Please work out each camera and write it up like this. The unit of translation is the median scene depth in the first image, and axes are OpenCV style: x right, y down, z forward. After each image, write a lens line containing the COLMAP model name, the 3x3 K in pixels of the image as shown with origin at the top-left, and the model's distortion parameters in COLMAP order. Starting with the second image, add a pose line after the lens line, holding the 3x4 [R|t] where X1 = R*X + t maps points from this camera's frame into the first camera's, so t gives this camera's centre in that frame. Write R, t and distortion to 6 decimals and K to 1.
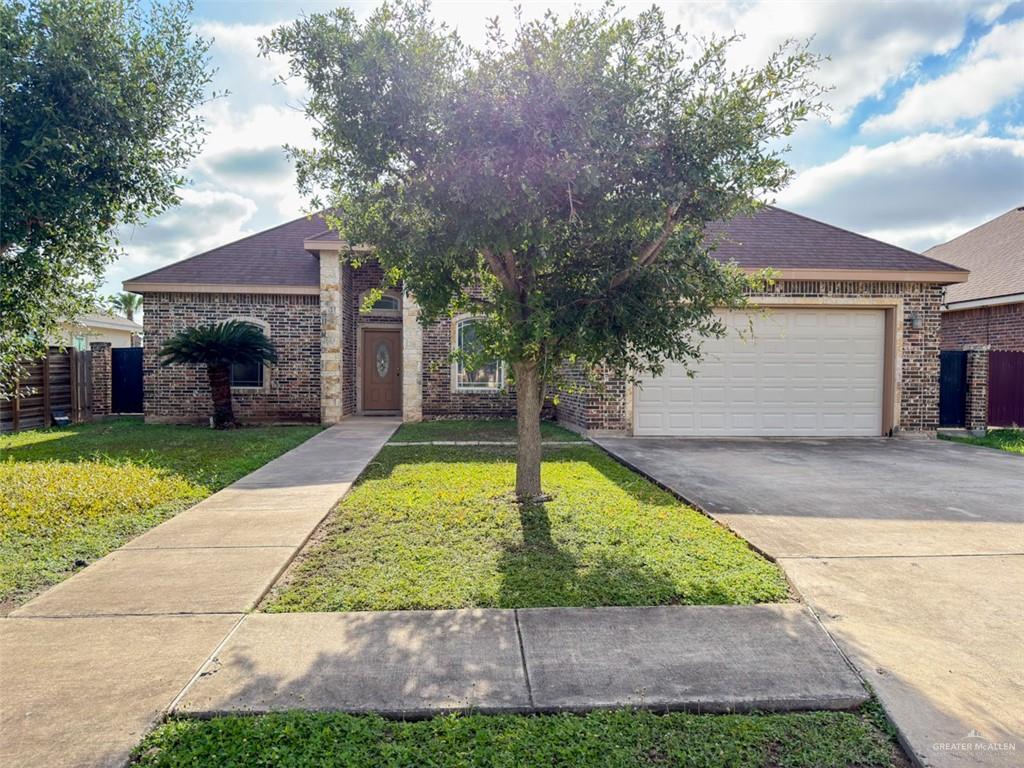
lens RADIAL K [[719.9, 0, 537.0], [0, 719.9, 390.9], [0, 0, 1]] dist [0.048924, -0.060615]
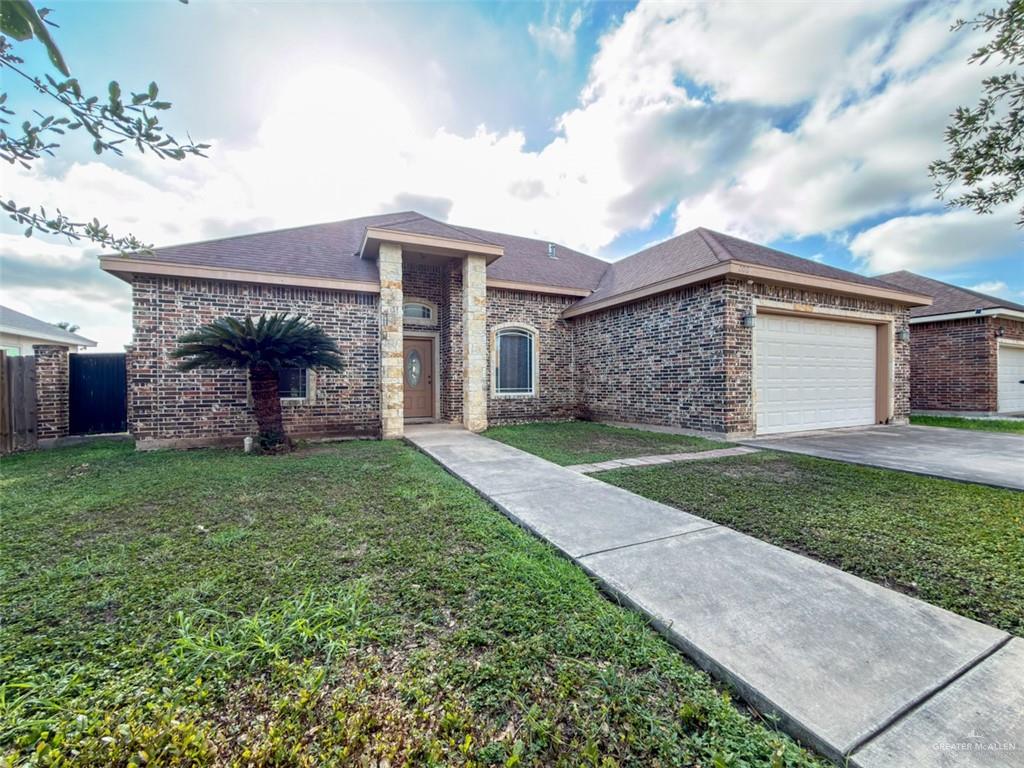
lens RADIAL K [[407.6, 0, 515.2], [0, 407.6, 384.2], [0, 0, 1]] dist [-0.000142, 0.000660]
pose [[0.941409, -0.013964, 0.336979, -0.312524], [0.021866, 0.999567, -0.019666, -0.006321], [-0.336559, 0.025882, 0.941307, 0.471182]]
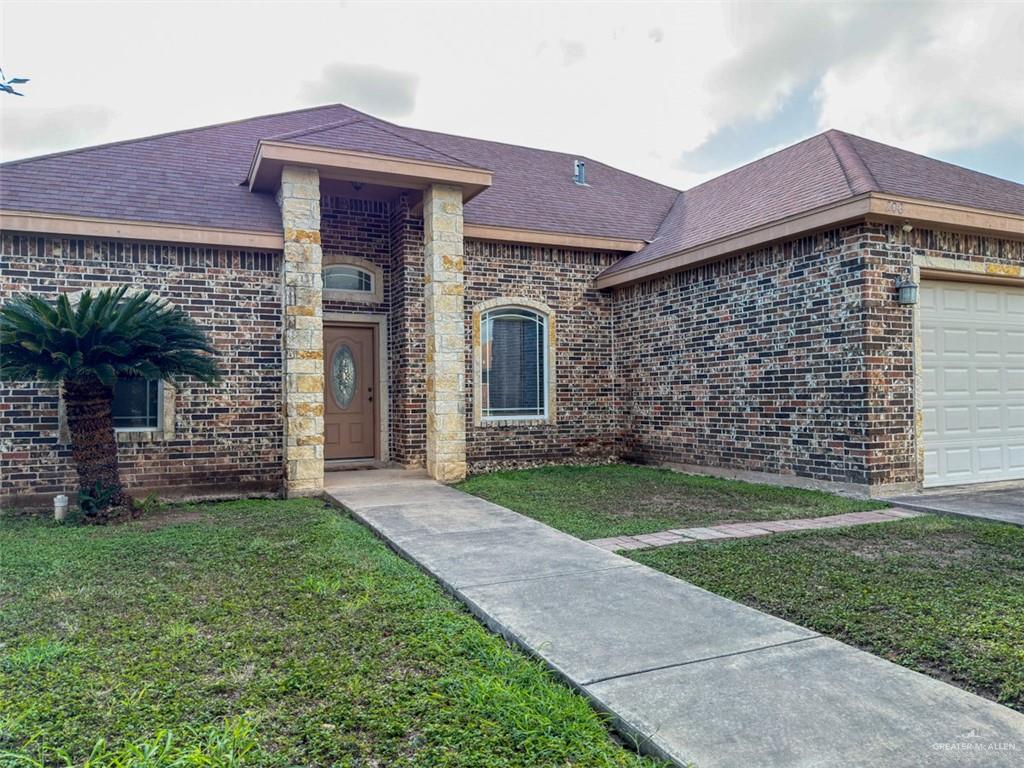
lens RADIAL K [[719.9, 0, 520.9], [0, 719.9, 385.4], [0, 0, 1]] dist [0.048924, -0.060615]
pose [[0.944295, -0.013697, 0.328814, -0.309926], [0.027094, 0.998977, -0.036196, -0.009513], [-0.327982, 0.043089, 0.943701, 0.444623]]
